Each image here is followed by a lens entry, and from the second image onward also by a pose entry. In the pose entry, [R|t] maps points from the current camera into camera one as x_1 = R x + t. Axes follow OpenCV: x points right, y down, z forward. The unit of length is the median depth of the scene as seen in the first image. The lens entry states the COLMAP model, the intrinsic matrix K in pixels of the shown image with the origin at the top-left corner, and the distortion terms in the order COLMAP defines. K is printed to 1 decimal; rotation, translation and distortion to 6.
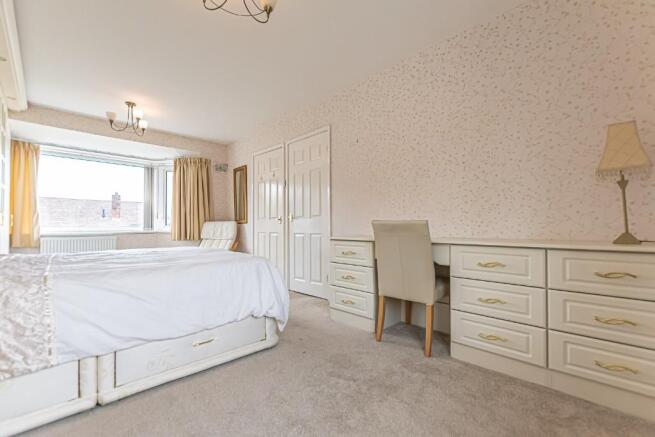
lens RADIAL K [[287.9, 0, 329.3], [0, 287.9, 223.3], [0, 0, 1]] dist [0.001300, 0.000083]
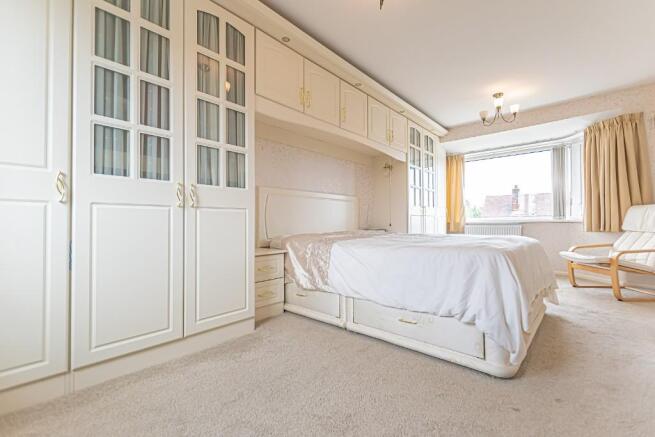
lens RADIAL K [[287.9, 0, 328.8], [0, 287.9, 218.0], [0, 0, 1]] dist [0.001300, 0.000083]
pose [[0.052288, -0.015422, -0.998513, 0.237595], [0.021658, 0.999663, -0.014305, 0.019258], [0.998397, -0.020878, 0.052605, 0.269171]]
